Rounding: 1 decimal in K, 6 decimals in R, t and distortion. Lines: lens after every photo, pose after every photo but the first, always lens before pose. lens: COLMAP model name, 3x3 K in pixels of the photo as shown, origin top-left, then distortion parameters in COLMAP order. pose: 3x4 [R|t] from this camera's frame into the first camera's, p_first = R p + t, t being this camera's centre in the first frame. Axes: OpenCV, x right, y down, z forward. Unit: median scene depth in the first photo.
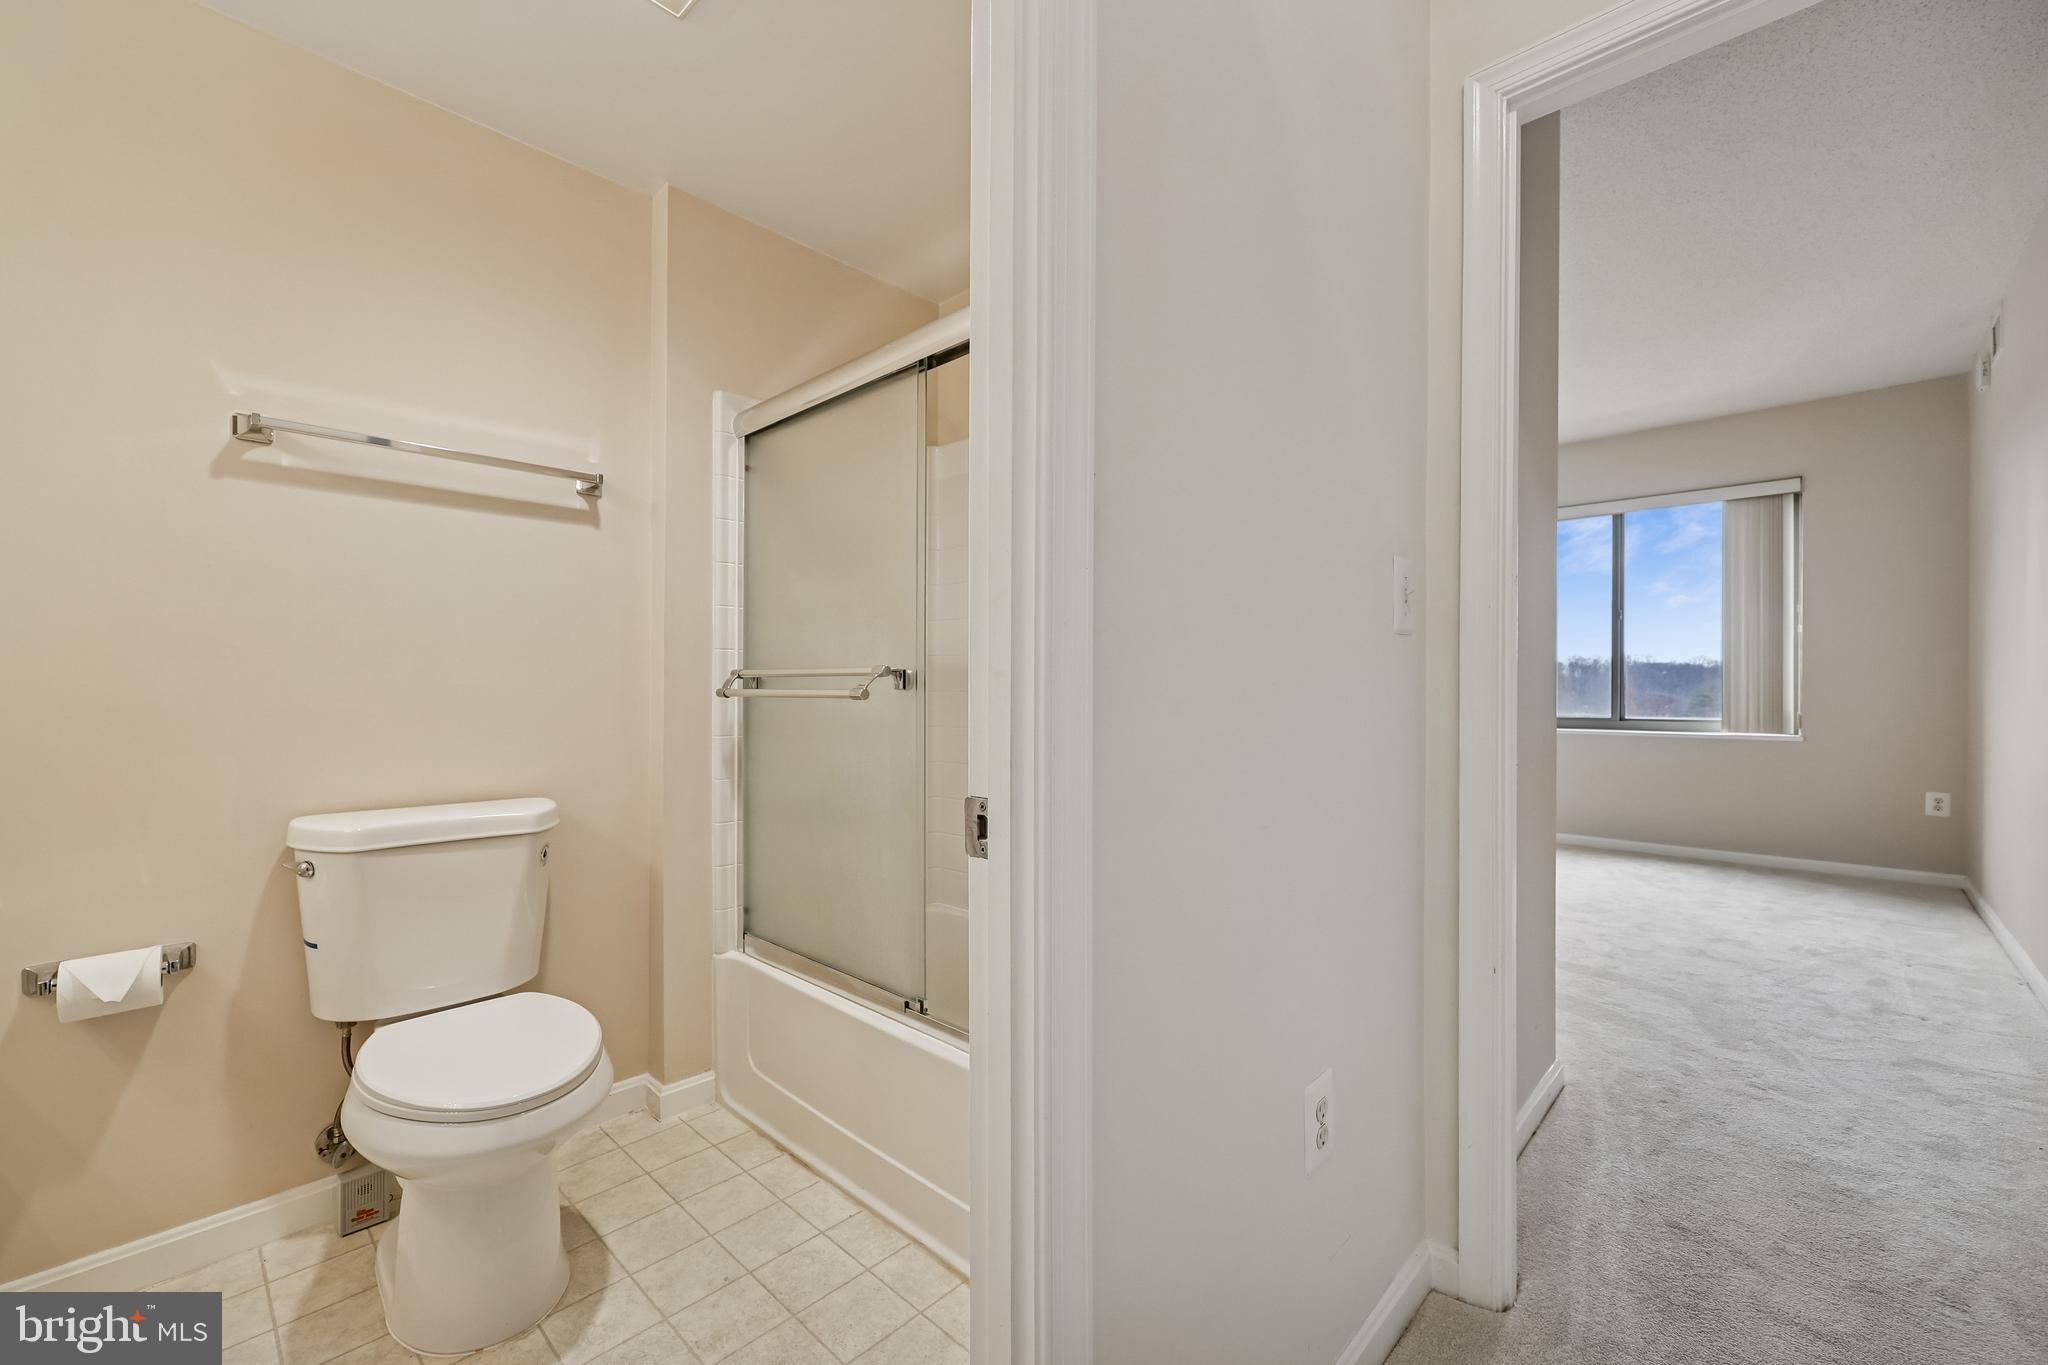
lens RADIAL K [[844.7, 0, 1014.8], [0, 844.7, 679.1], [0, 0, 1]] dist [0.021430, -0.005061]
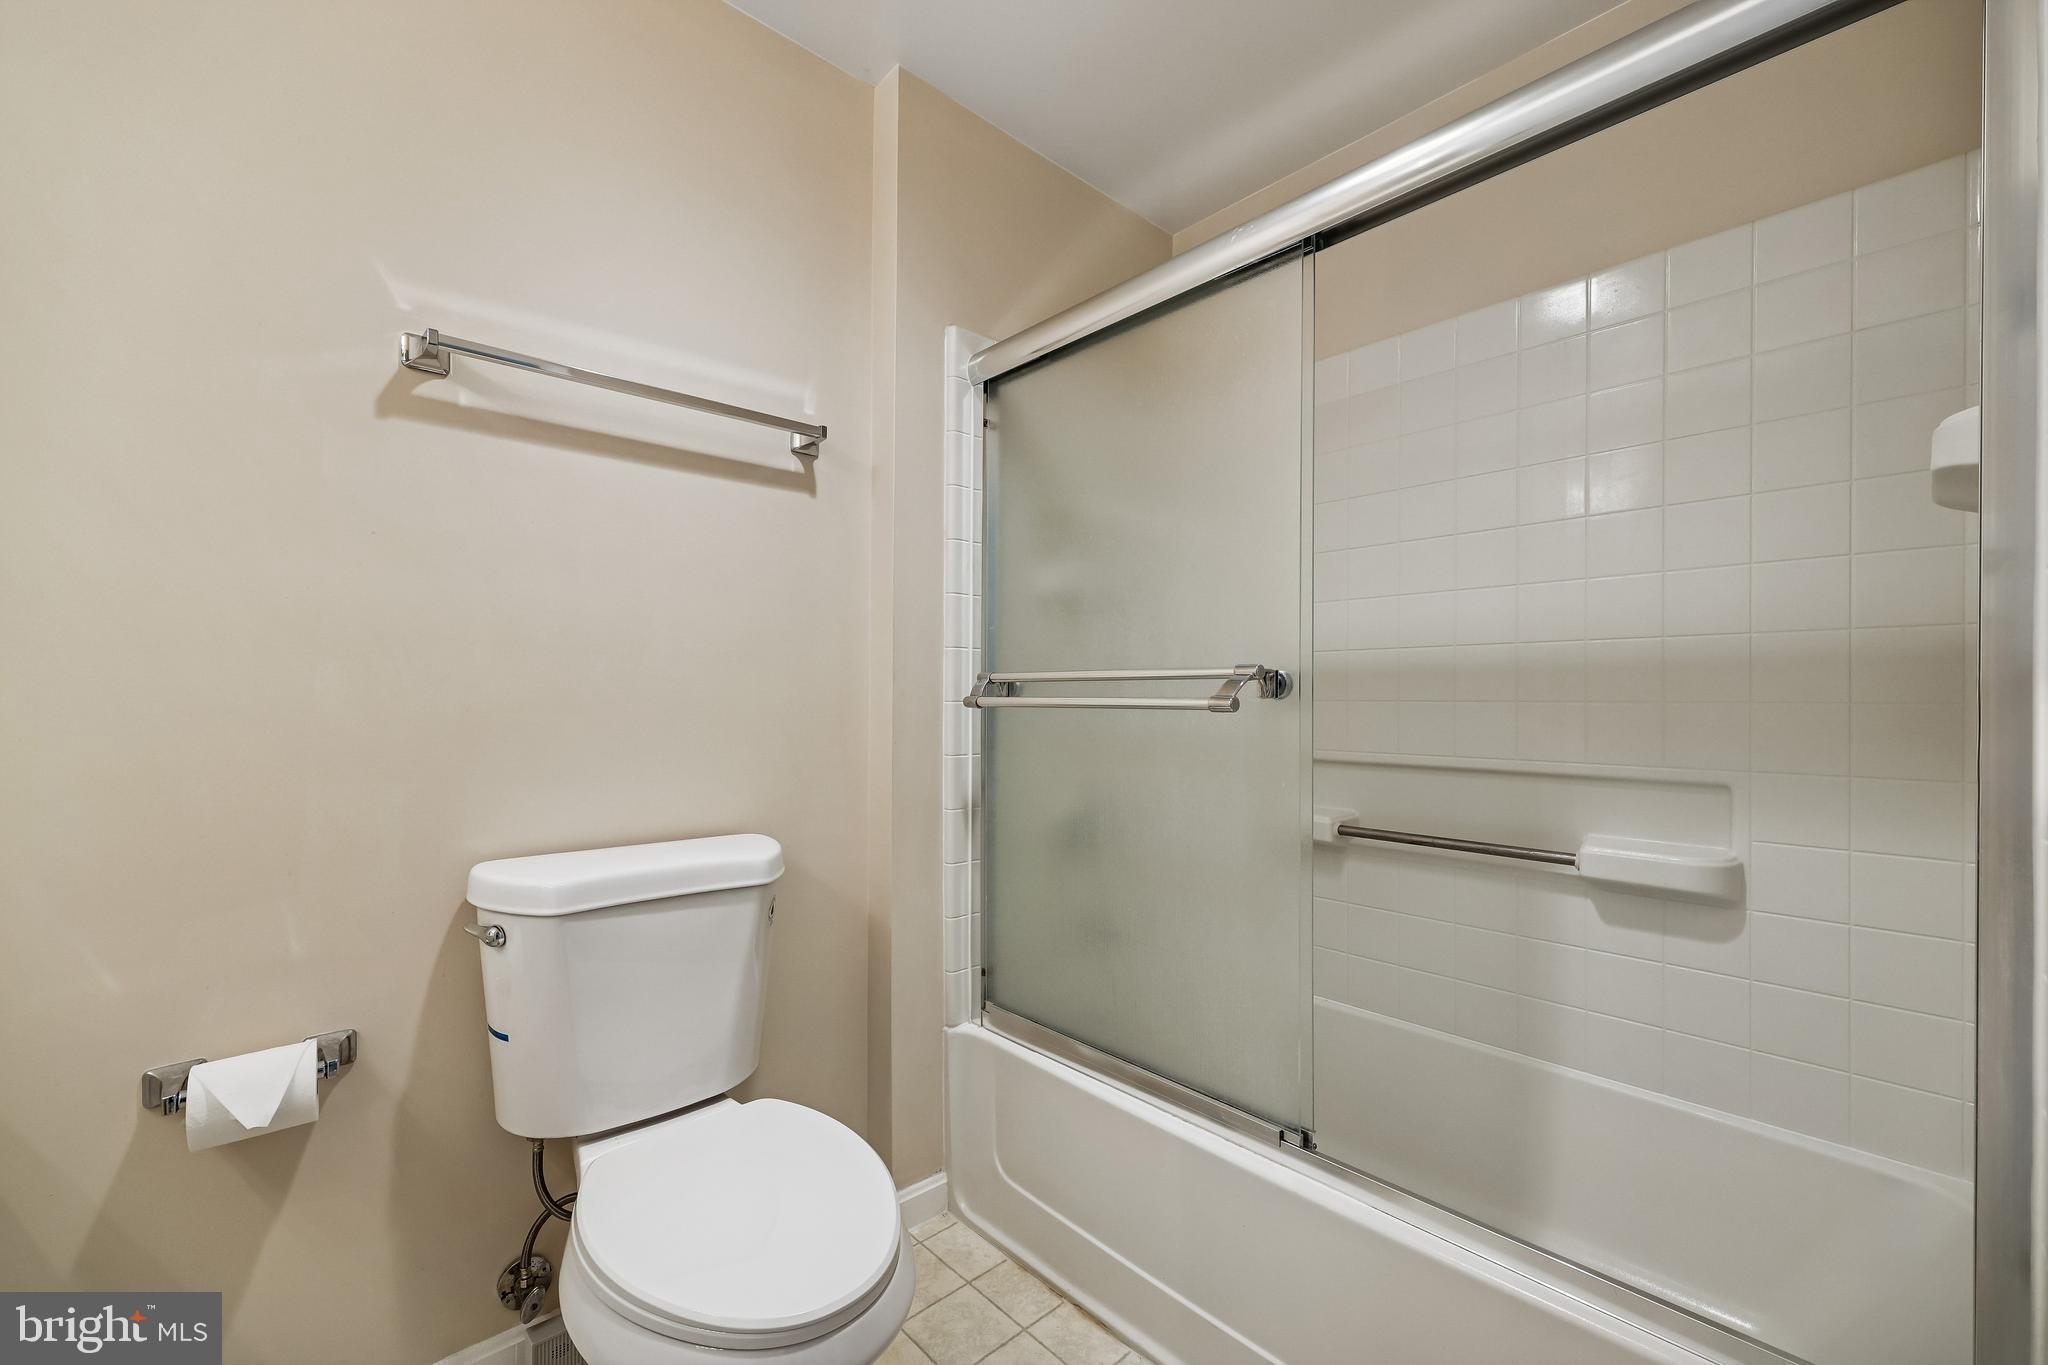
lens RADIAL K [[829.3, 0, 1029.2], [0, 829.3, 687.7], [0, 0, 1]] dist [-0.000410, 0.000212]
pose [[0.998435, 0.000791, -0.055916, -0.304165], [-0.000727, 0.999999, 0.001151, 0.002668], [0.055917, -0.001108, 0.998435, 0.286490]]
